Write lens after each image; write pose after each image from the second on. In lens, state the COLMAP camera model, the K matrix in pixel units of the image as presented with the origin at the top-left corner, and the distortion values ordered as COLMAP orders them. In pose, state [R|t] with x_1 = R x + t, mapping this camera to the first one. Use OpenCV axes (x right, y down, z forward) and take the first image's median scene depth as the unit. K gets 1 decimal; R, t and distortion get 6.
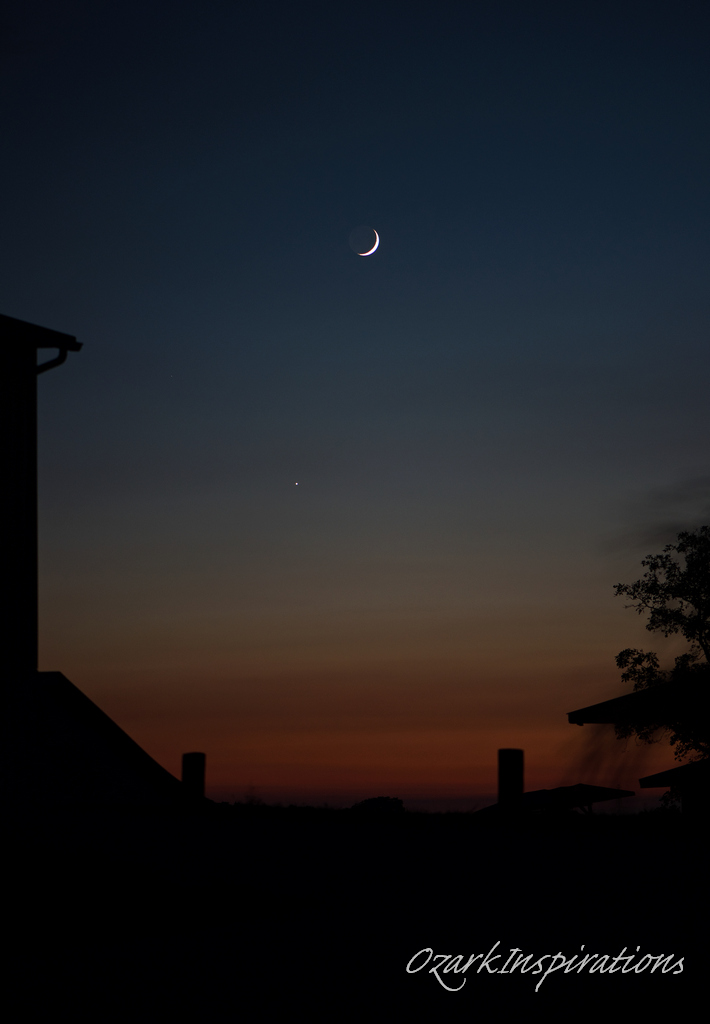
lens RADIAL K [[3221.3, 0, 354.1], [0, 3221.3, 515.9], [0, 0, 1]] dist [-0.252512, 0.000000]
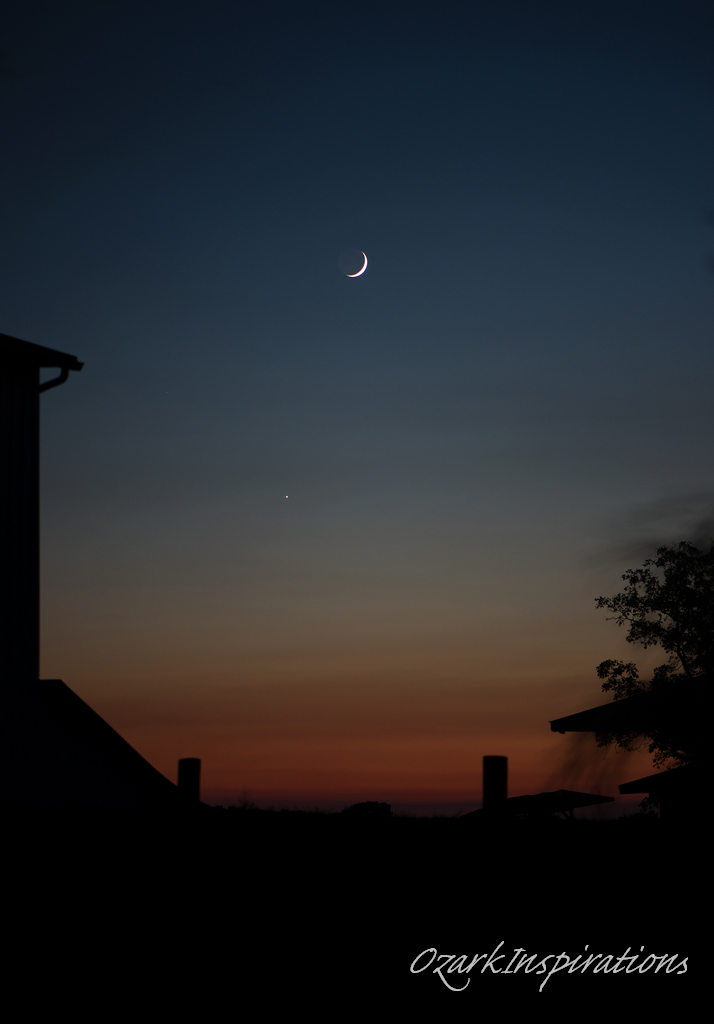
lens RADIAL K [[3221.3, 0, 358.7], [0, 3221.3, 509.4], [0, 0, 1]] dist [-0.252512, 0.000000]
pose [[0.999994, 0.003463, -0.000385, 0.004840], [-0.003464, 0.999992, -0.001822, -0.004974], [0.000379, 0.001823, 0.999998, -0.037306]]
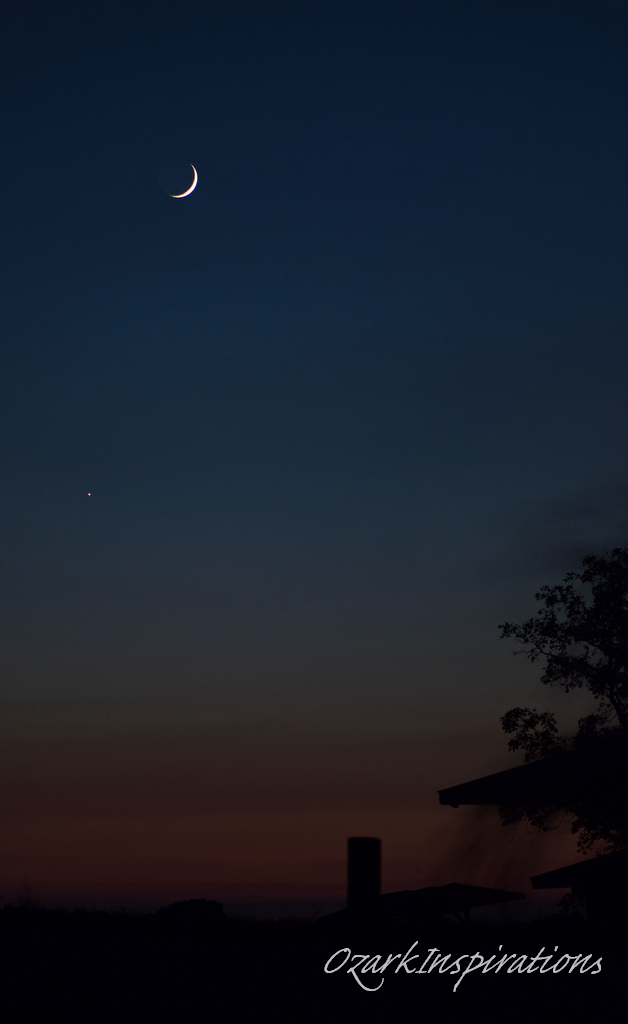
lens RADIAL K [[3207.0, 0, 313.0], [0, 3207.0, 509.6], [0, 0, 1]] dist [-0.204955, 0.000000]
pose [[0.999922, 0.003622, 0.011932, 0.027081], [-0.003600, 0.999992, -0.001925, -0.004382], [-0.011939, 0.001881, 0.999927, 0.234548]]
